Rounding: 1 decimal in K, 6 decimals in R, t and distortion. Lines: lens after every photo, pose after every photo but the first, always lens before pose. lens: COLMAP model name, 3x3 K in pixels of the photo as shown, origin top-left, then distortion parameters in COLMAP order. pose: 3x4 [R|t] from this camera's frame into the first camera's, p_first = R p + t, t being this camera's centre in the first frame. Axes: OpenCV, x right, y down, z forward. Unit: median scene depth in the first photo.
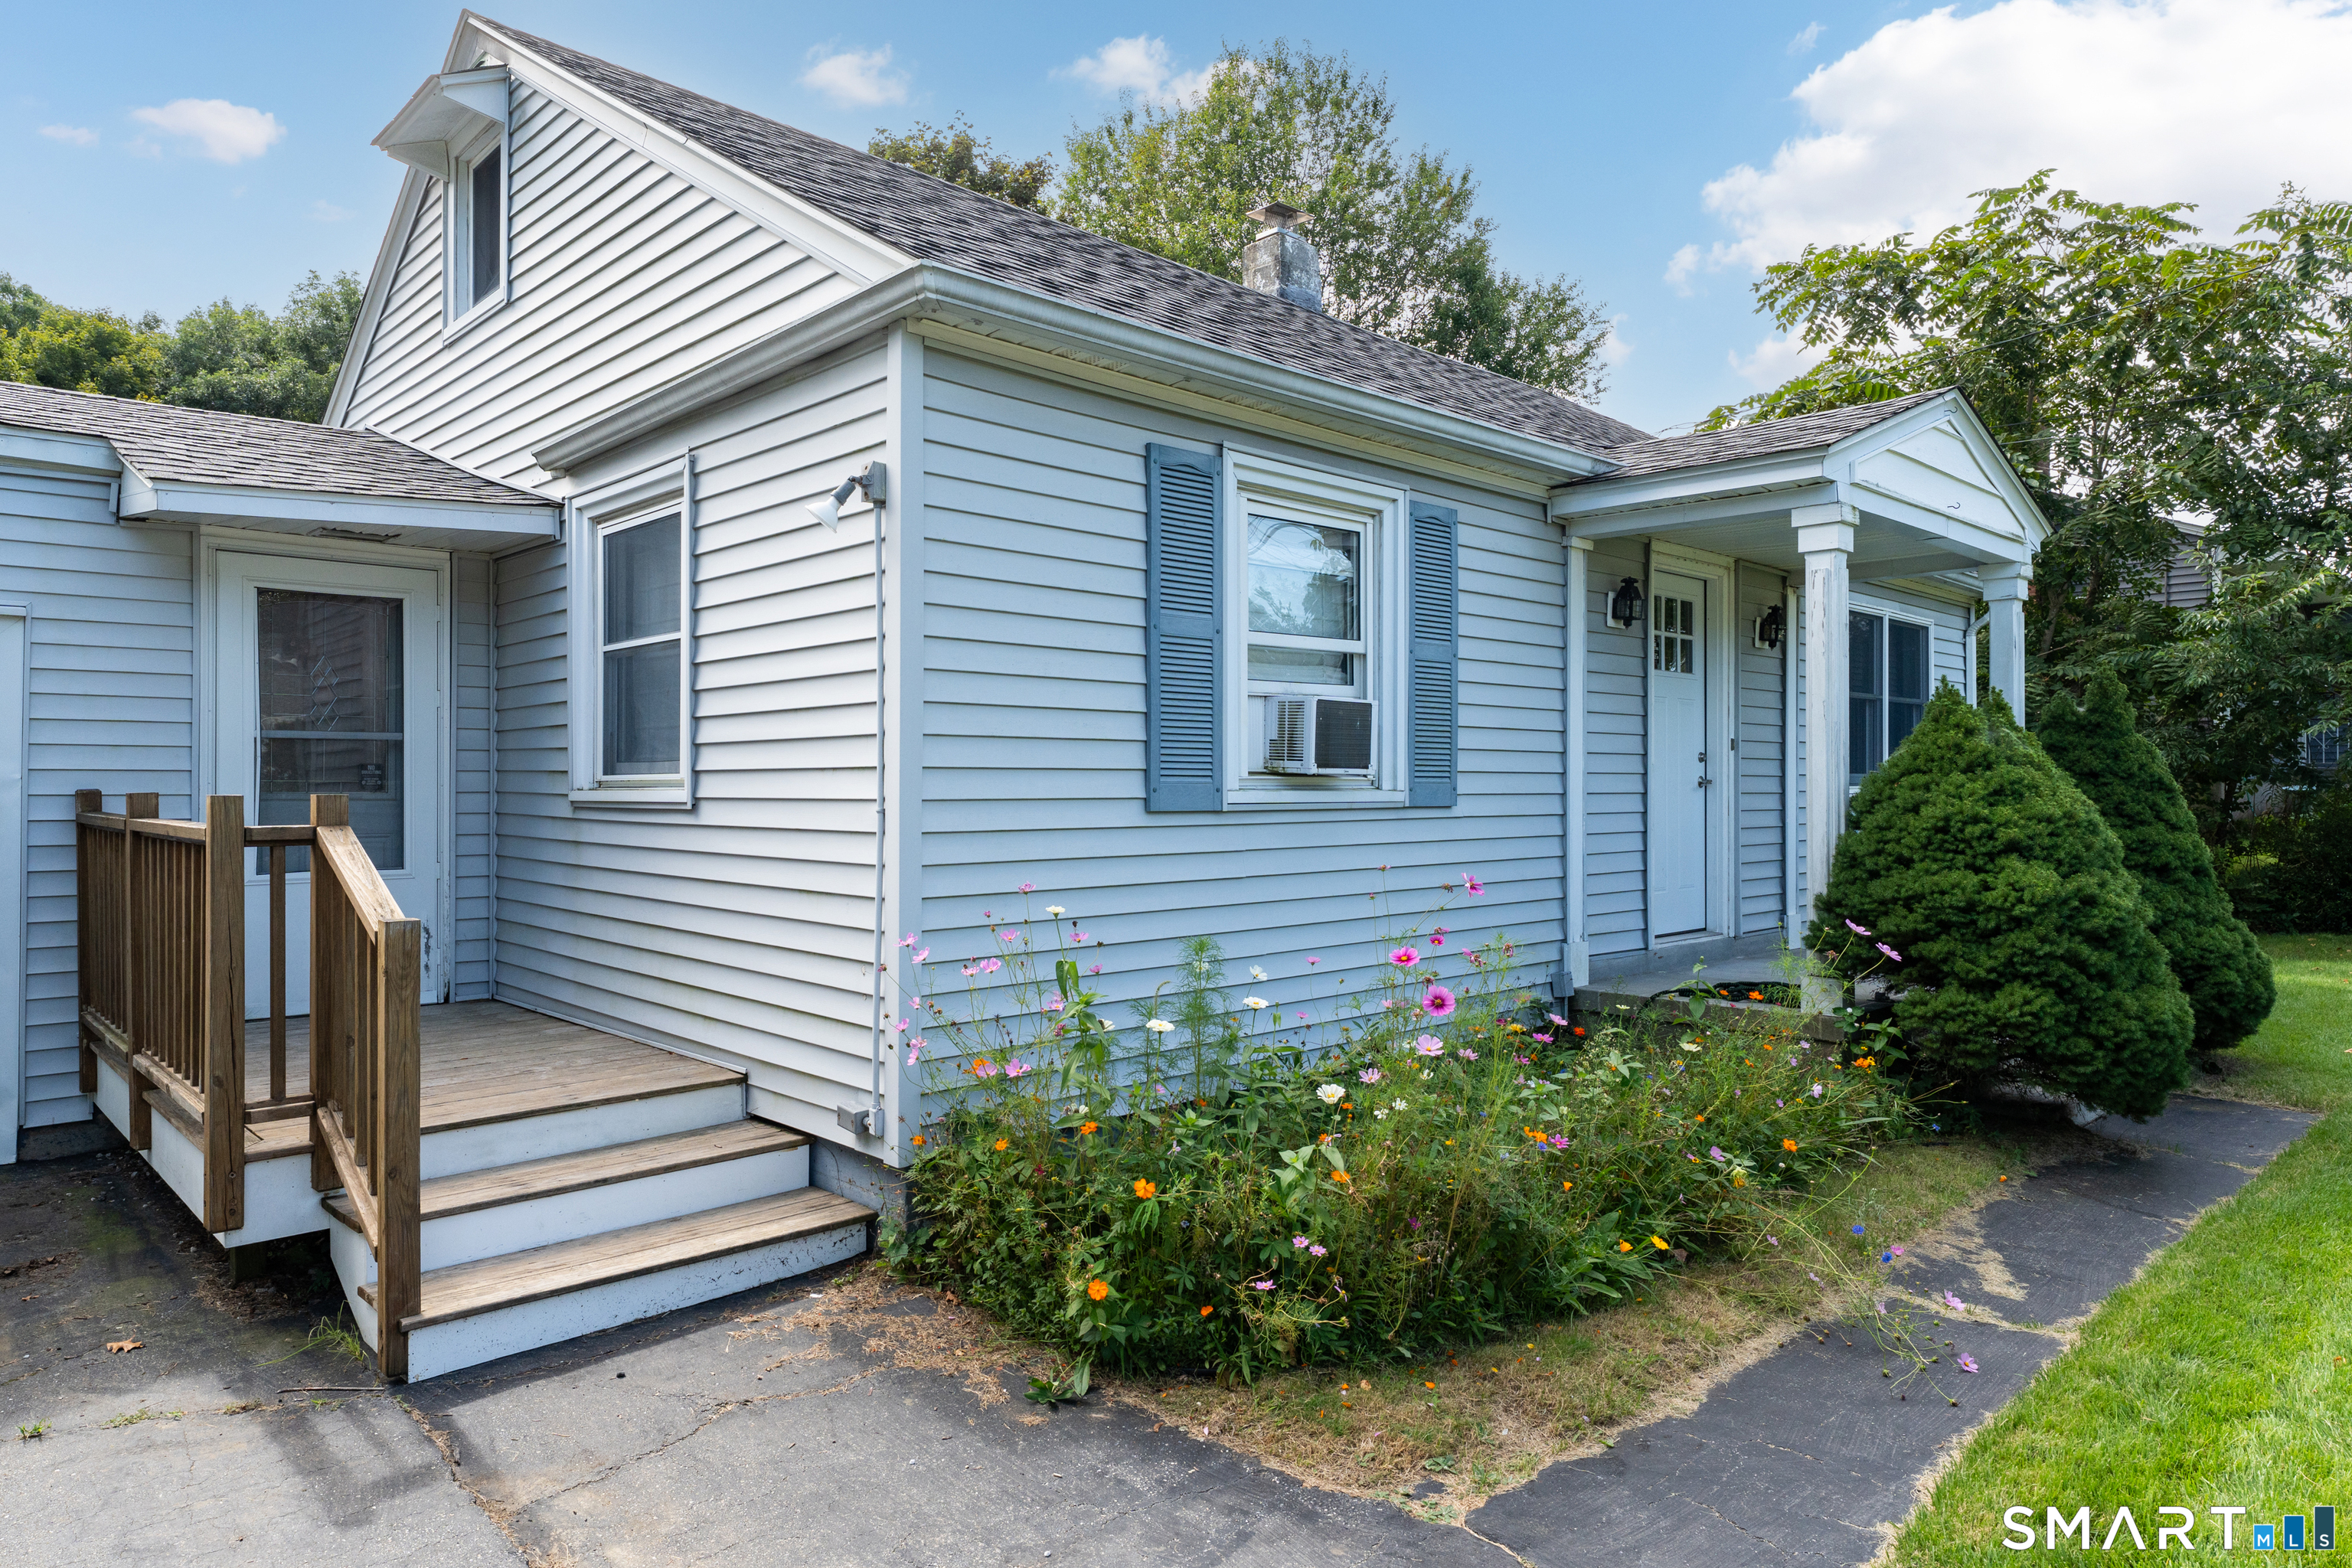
lens RADIAL K [[1692.6, 0, 1166.1], [0, 1692.6, 727.9], [0, 0, 1]] dist [0.003378, -0.000119]
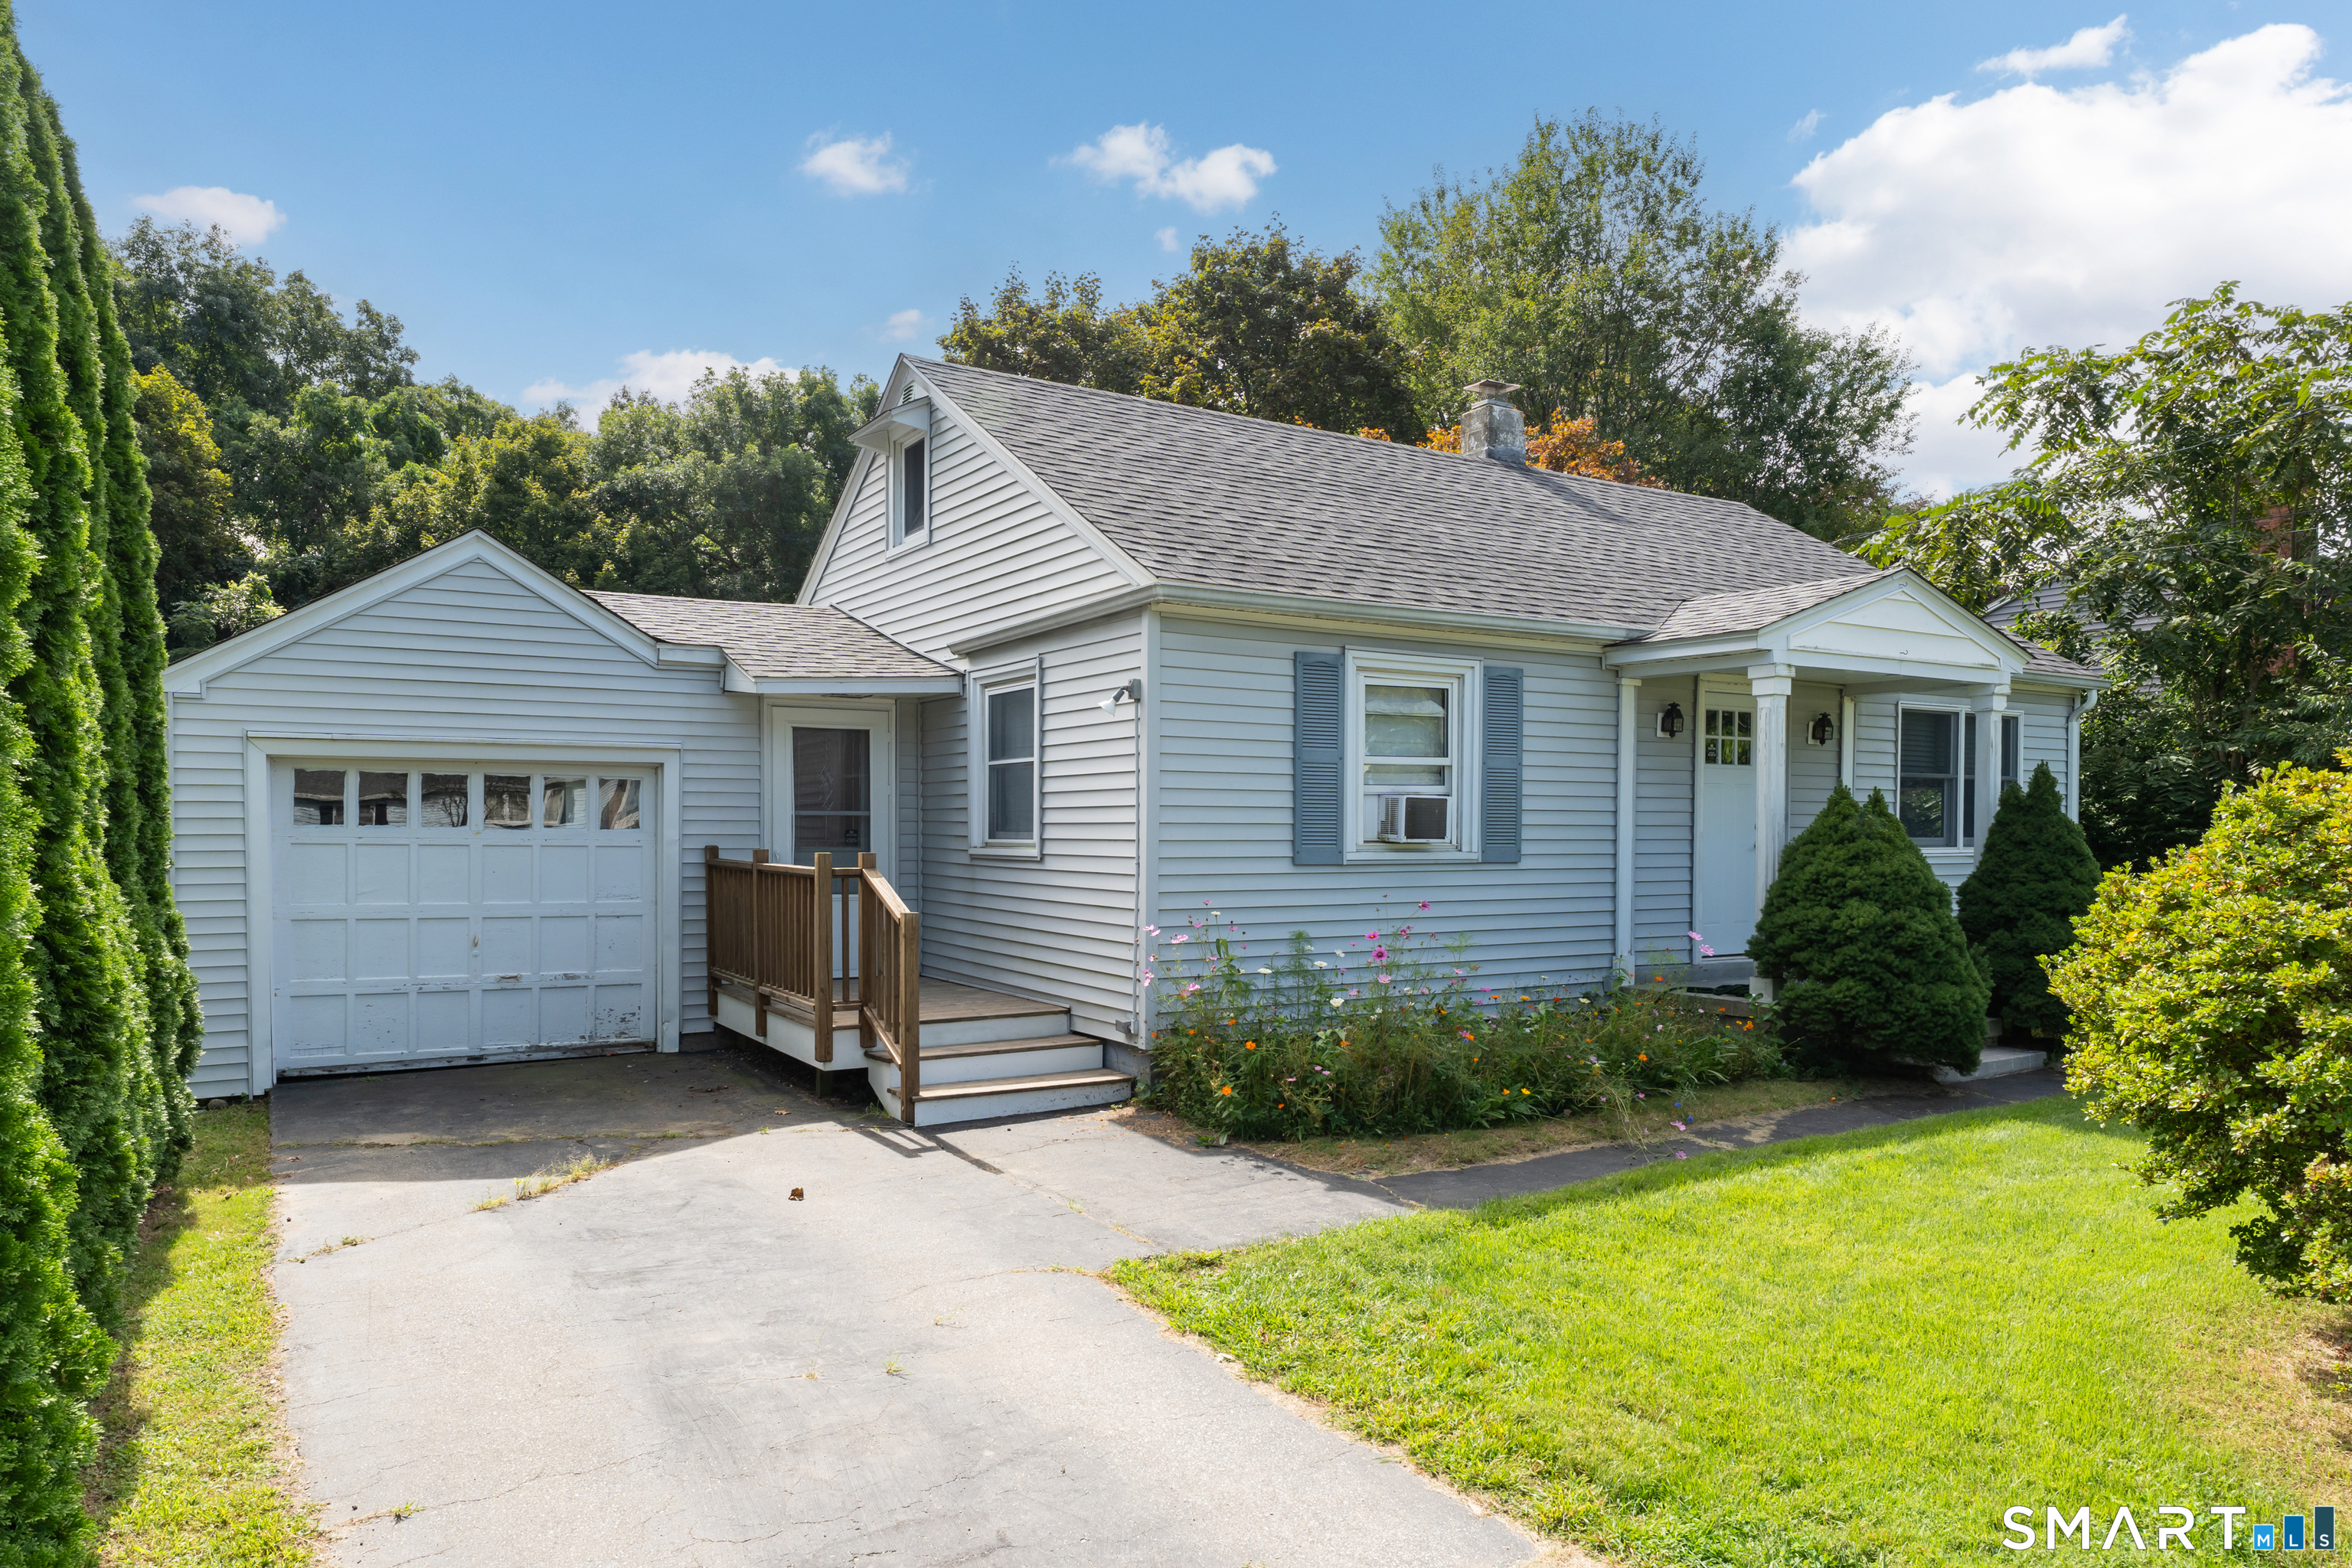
lens RADIAL K [[1552.5, 0, 1176.0], [0, 1552.5, 784.0], [0, 0, 1]] dist [-0.002665, -0.000324]
pose [[0.983159, 0.000507, -0.182751, 0.149594], [-0.000231, 0.999999, 0.001531, -0.033211], [0.182751, -0.001463, 0.983158, -0.547235]]
